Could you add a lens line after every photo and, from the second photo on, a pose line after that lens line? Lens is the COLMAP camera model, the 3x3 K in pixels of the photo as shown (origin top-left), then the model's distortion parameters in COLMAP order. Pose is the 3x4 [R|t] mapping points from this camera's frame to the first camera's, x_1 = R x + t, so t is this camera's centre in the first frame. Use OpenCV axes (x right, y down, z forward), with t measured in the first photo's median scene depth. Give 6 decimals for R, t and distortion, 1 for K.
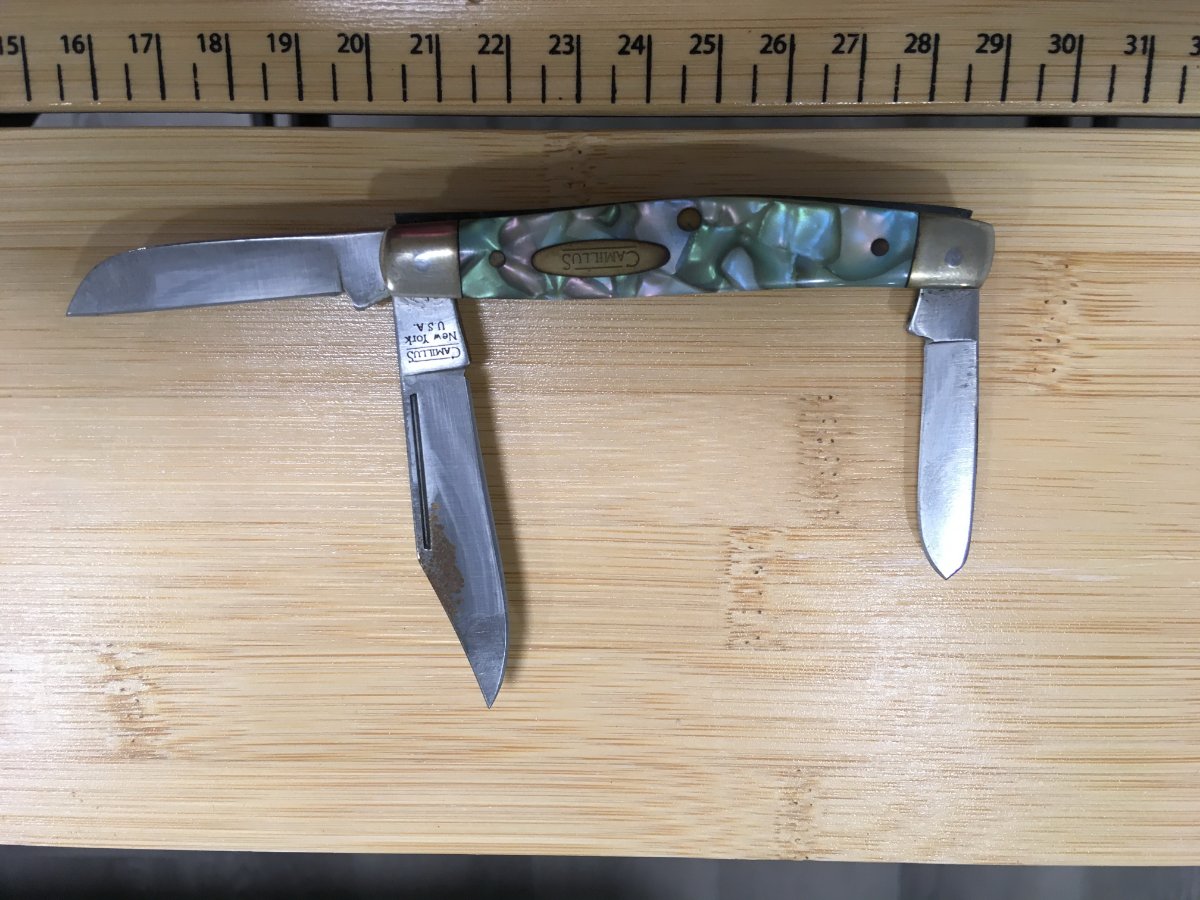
lens RADIAL K [[1023.1, 0, 599.5], [0, 1023.1, 454.7], [0, 0, 1]] dist [0.079555, -0.163749]
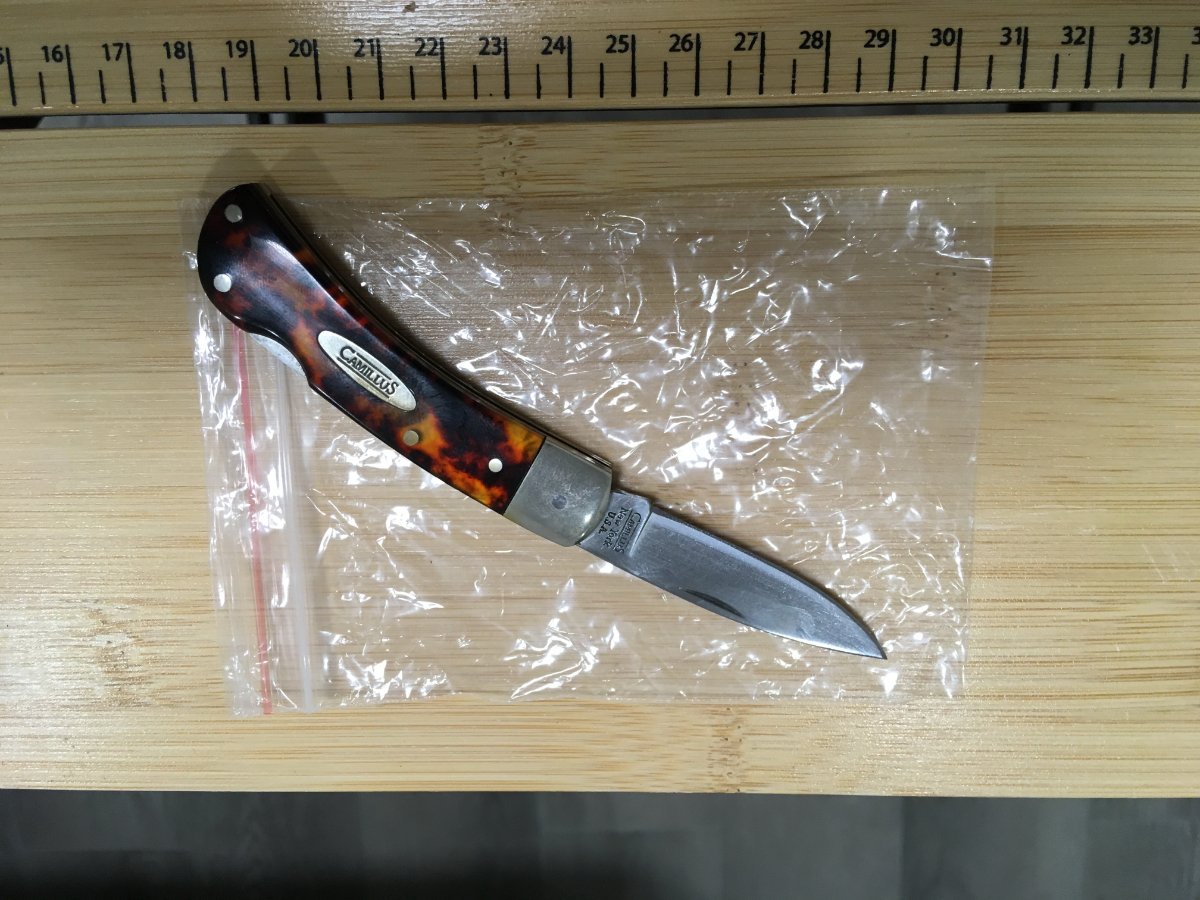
lens RADIAL K [[1023.1, 0, 601.5], [0, 1023.1, 448.7], [0, 0, 1]] dist [0.079555, -0.163749]
pose [[0.999859, -0.012370, -0.011334, 0.079744], [0.012377, 0.999923, 0.000531, 0.030744], [0.011327, -0.000671, 0.999936, -0.092959]]
